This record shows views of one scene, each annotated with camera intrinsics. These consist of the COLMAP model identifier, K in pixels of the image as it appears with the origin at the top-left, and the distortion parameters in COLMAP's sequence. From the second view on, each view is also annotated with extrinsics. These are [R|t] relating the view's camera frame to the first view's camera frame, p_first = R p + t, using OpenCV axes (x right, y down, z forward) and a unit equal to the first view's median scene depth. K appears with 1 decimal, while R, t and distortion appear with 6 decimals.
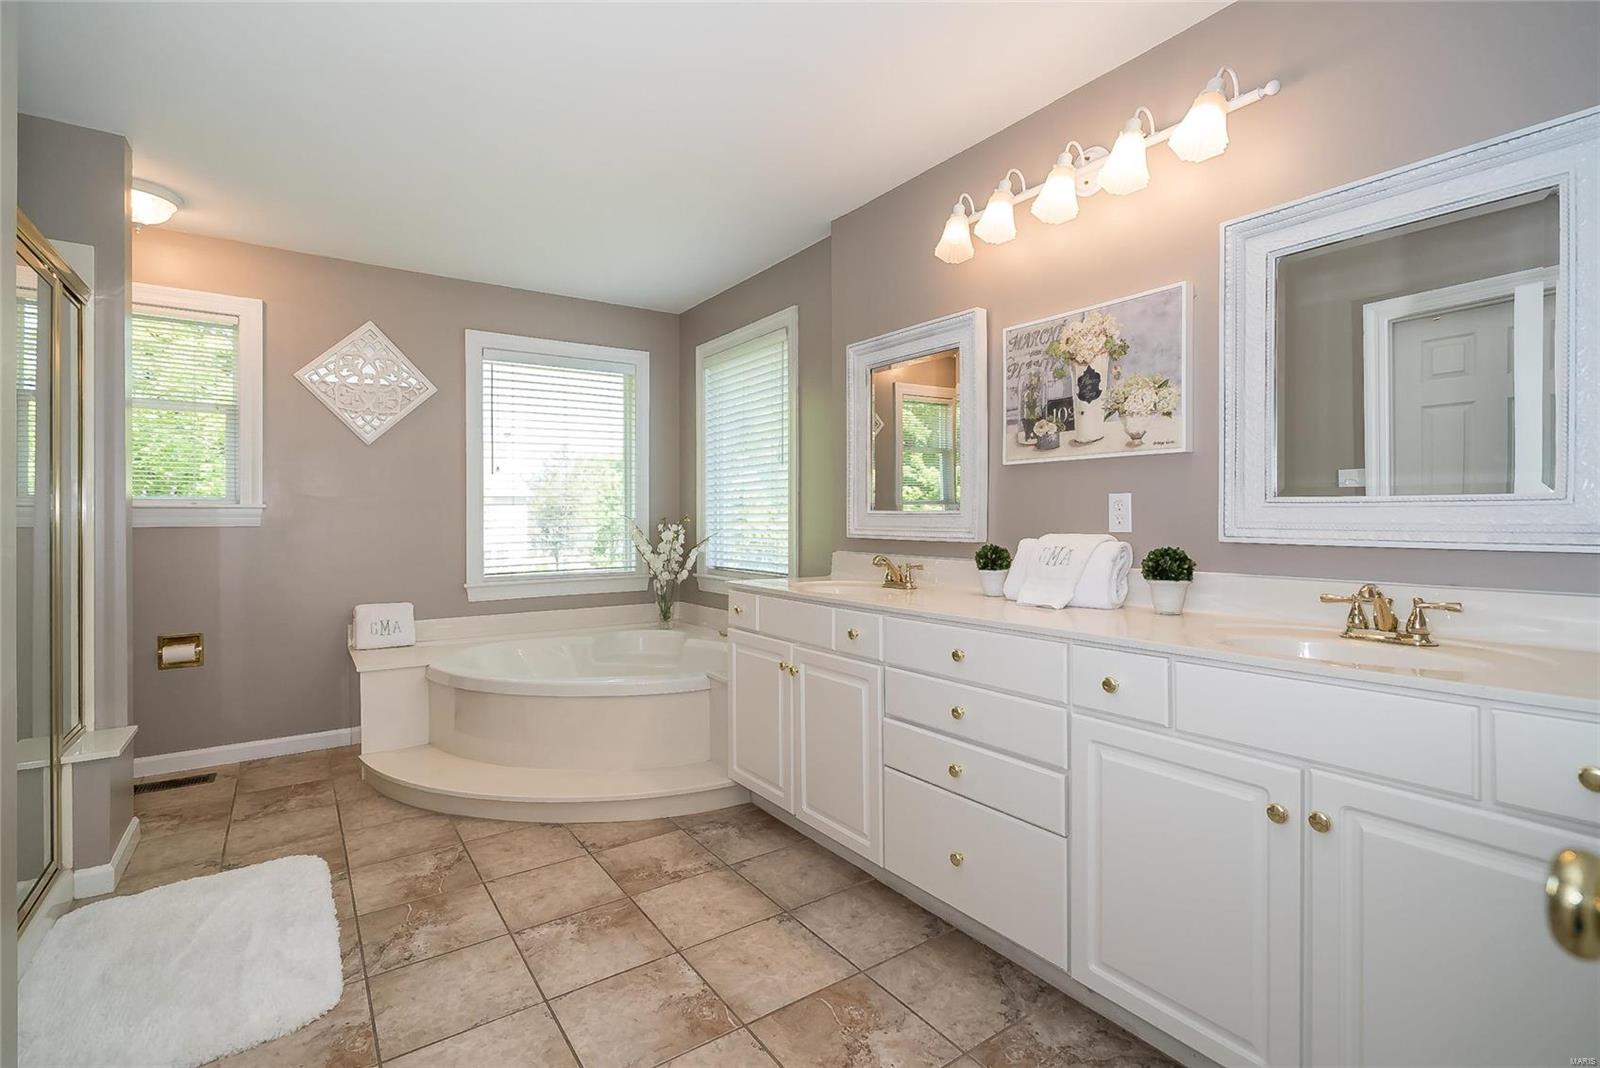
lens RADIAL K [[722.9, 0, 799.4], [0, 722.9, 519.1], [0, 0, 1]] dist [-0.001901, 0.000083]
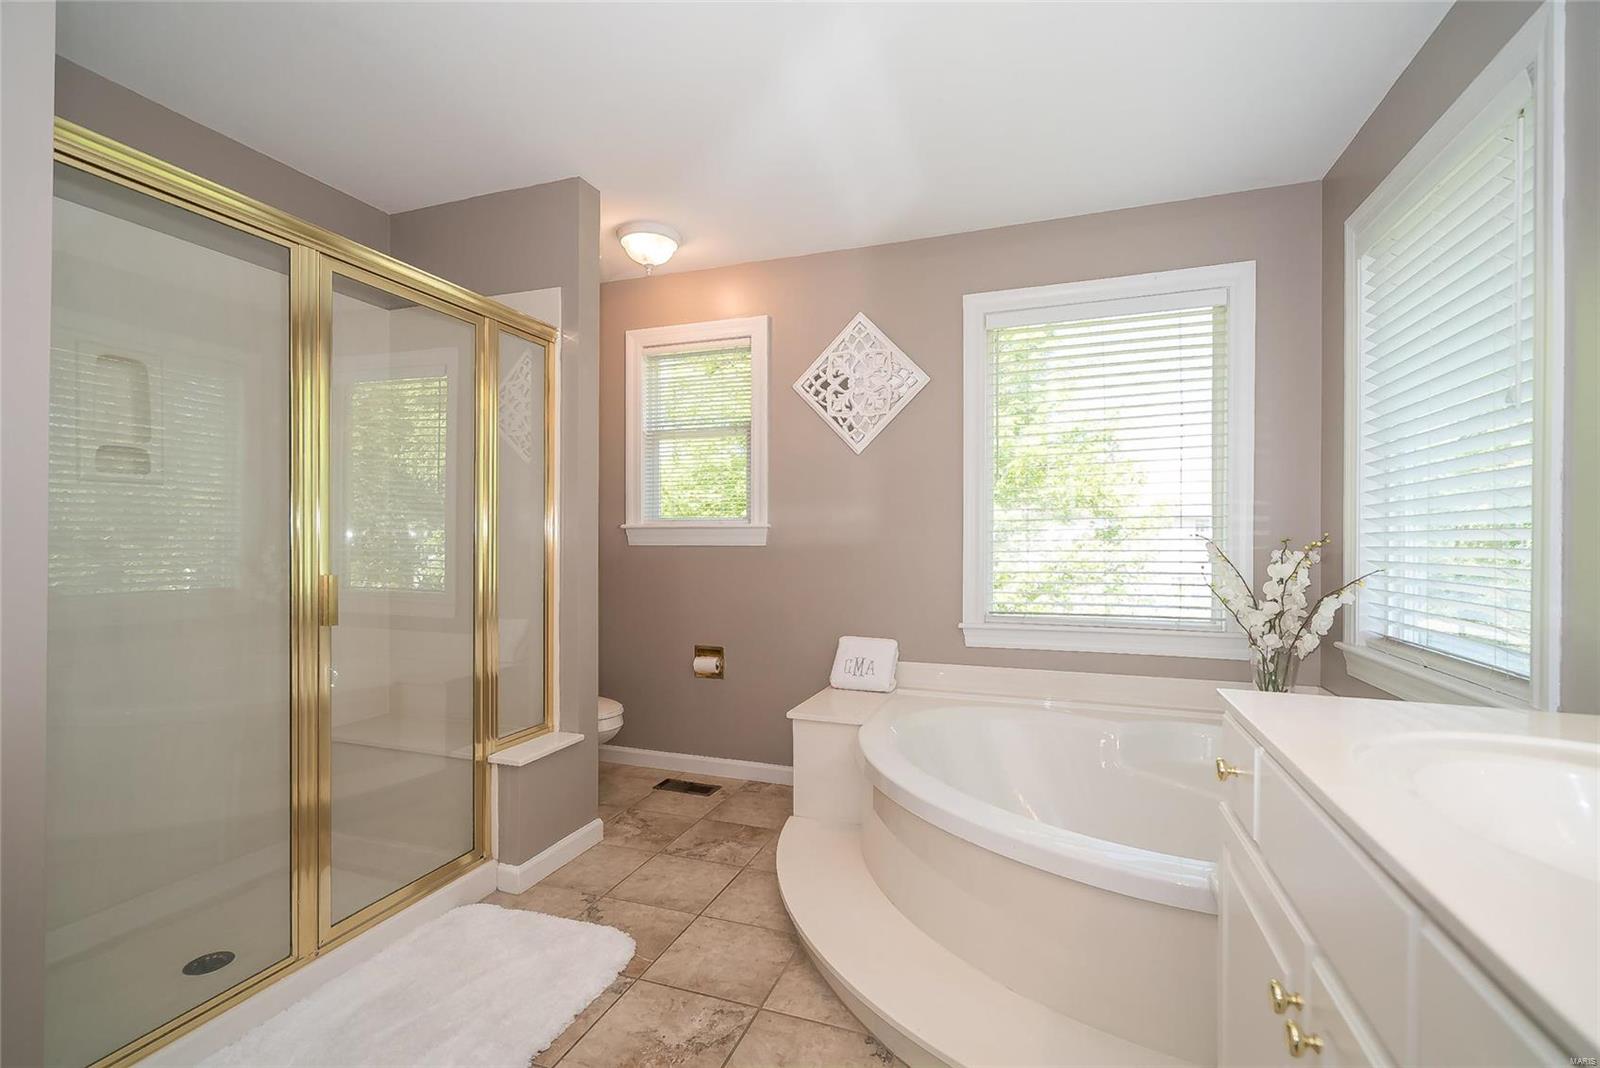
lens RADIAL K [[730.2, 0, 787.5], [0, 730.2, 536.4], [0, 0, 1]] dist [-0.000223, -0.000293]
pose [[0.568987, 0.002898, -0.822342, 0.133626], [-0.003331, 0.999994, 0.001220, -0.006050], [0.822340, 0.002045, 0.568993, 0.681690]]
